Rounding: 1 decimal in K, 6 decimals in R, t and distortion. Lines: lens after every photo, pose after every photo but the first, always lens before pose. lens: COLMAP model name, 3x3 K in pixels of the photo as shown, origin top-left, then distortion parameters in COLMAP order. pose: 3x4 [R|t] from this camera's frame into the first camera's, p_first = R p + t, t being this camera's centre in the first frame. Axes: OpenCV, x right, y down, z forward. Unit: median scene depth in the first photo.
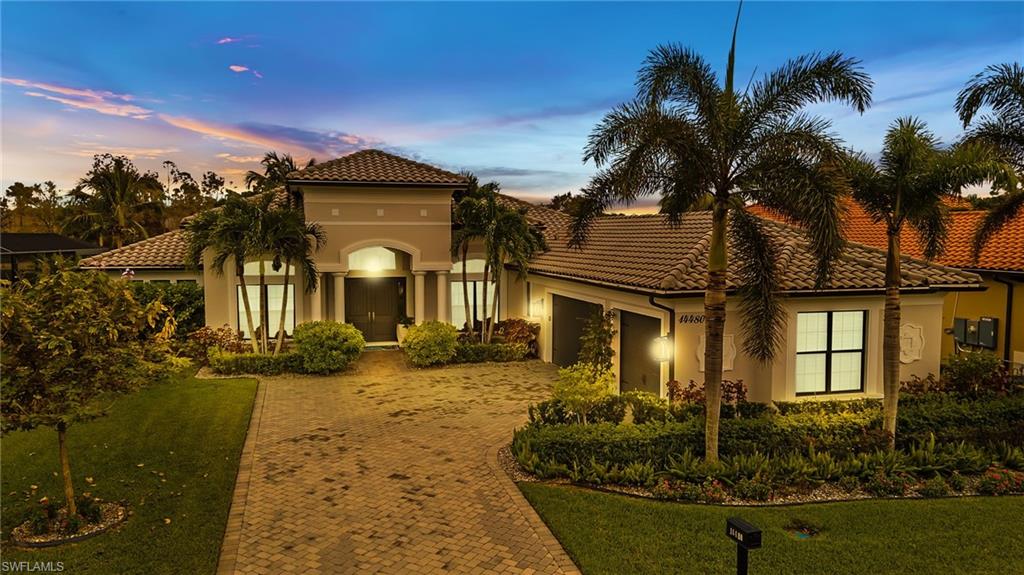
lens RADIAL K [[773.5, 0, 512.0], [0, 773.5, 287.5], [0, 0, 1]] dist [0.004511, 0.000871]
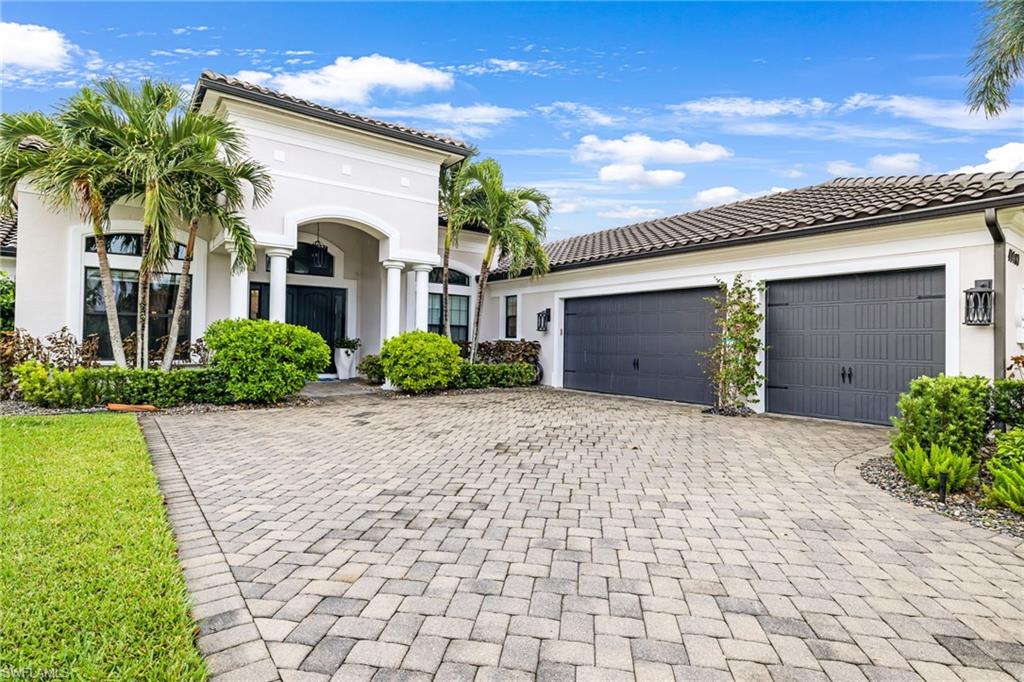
lens RADIAL K [[539.0, 0, 512.0], [0, 539.0, 341.0], [0, 0, 1]] dist [0.001725, 0.000517]
pose [[0.934552, 0.013253, 0.355581, -0.200663], [0.013599, 0.997246, -0.072909, 0.091028], [-0.355568, 0.072973, 0.931797, 0.513111]]
